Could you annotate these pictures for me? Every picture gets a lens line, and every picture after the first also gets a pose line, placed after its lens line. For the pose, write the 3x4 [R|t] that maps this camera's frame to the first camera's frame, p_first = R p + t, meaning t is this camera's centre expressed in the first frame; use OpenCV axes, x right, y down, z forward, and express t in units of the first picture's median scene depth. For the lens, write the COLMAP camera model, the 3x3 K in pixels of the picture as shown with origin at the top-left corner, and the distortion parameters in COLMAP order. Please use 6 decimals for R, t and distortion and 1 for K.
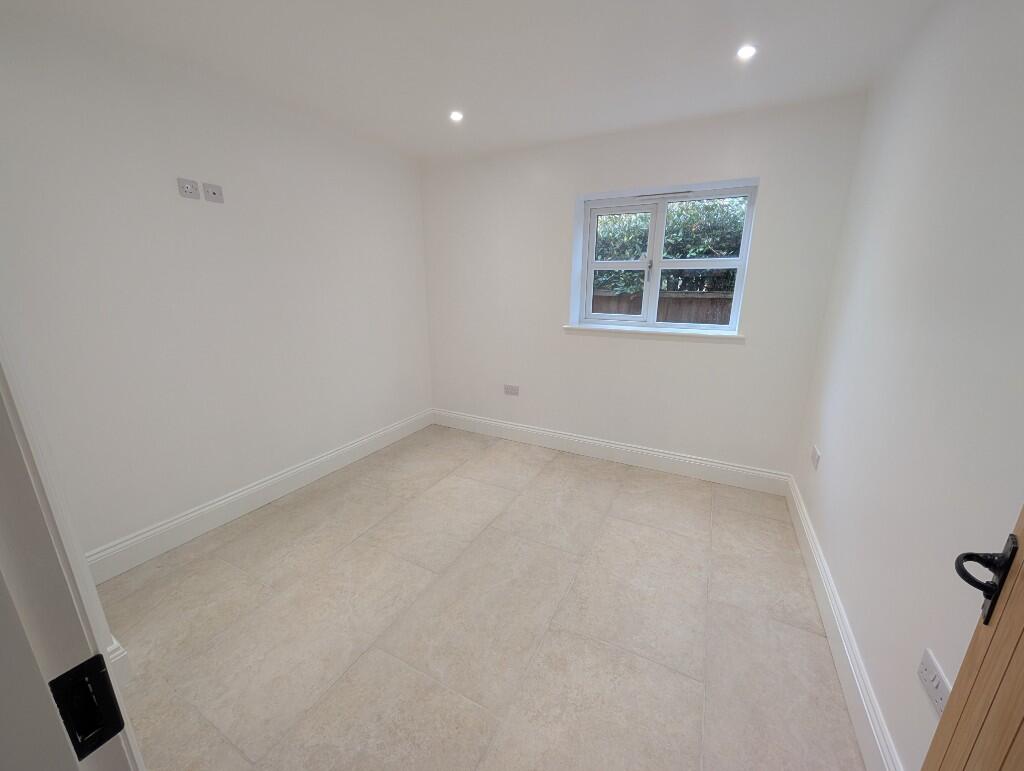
lens RADIAL K [[388.6, 0, 512.0], [0, 388.6, 385.5], [0, 0, 1]] dist [-0.000472, -0.000037]
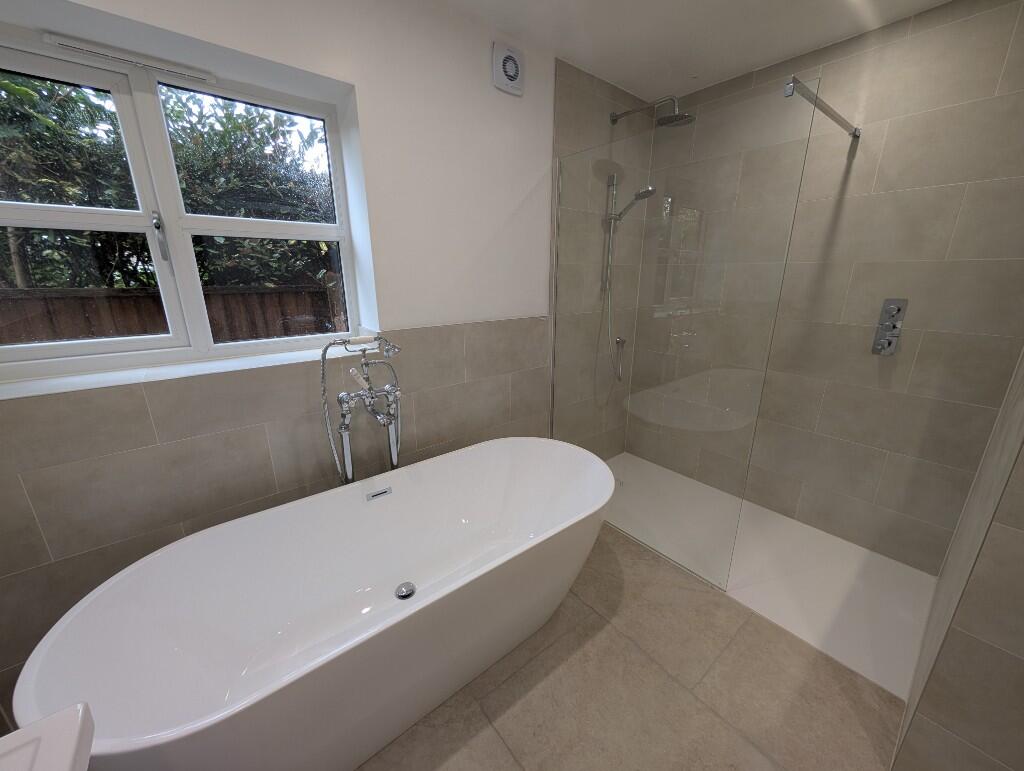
lens RADIAL K [[388.6, 0, 512.0], [0, 388.6, 385.5], [0, 0, 1]] dist [-0.000472, -0.000037]
pose [[0.428233, -0.254645, 0.867048, 0.084683], [0.237135, 0.957518, 0.164094, -0.103639], [-0.872000, 0.135337, 0.470425, 0.440241]]
